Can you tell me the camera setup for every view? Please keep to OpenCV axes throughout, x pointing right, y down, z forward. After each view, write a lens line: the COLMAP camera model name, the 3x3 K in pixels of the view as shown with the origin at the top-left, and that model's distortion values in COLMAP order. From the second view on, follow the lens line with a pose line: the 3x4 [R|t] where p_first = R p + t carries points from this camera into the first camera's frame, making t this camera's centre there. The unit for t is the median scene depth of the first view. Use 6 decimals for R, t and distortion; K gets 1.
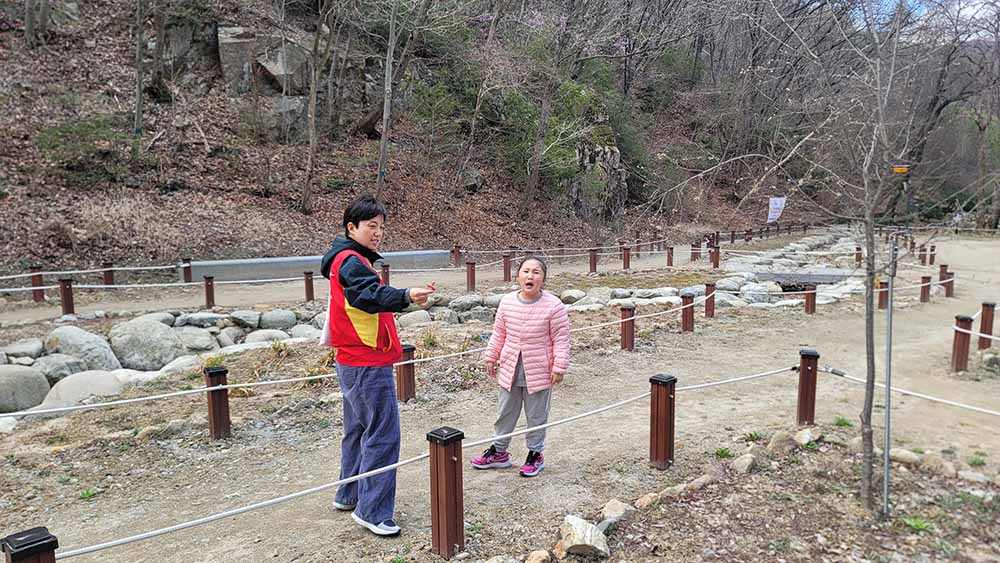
lens RADIAL K [[734.7, 0, 504.9], [0, 734.7, 282.3], [0, 0, 1]] dist [0.071016, -0.059063]
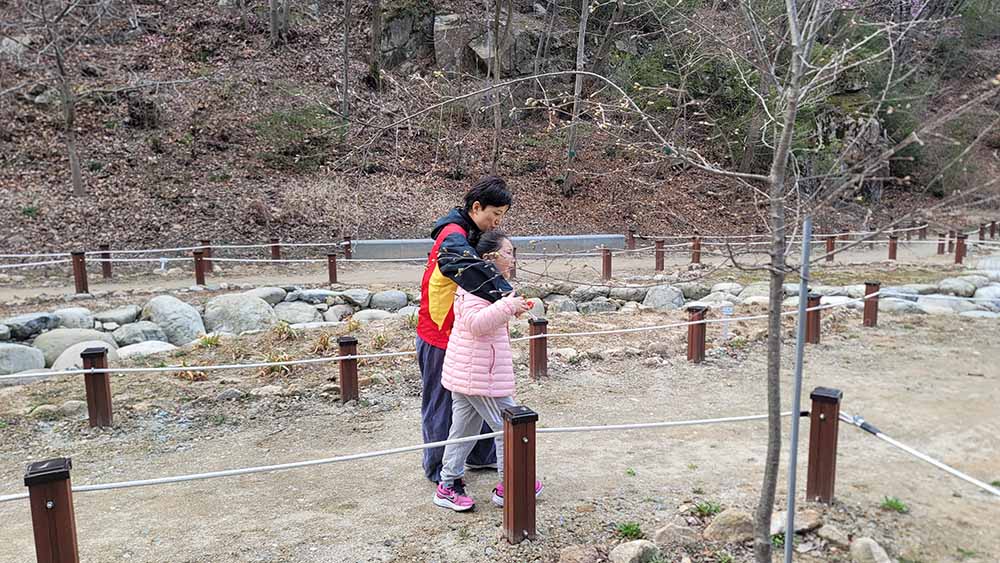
lens RADIAL K [[734.7, 0, 496.6], [0, 734.7, 283.9], [0, 0, 1]] dist [0.071016, -0.059063]
pose [[0.937729, 0.044931, -0.344448, 0.115064], [-0.037189, 0.998886, 0.029054, -0.003395], [0.345370, -0.014435, 0.938356, 0.089315]]
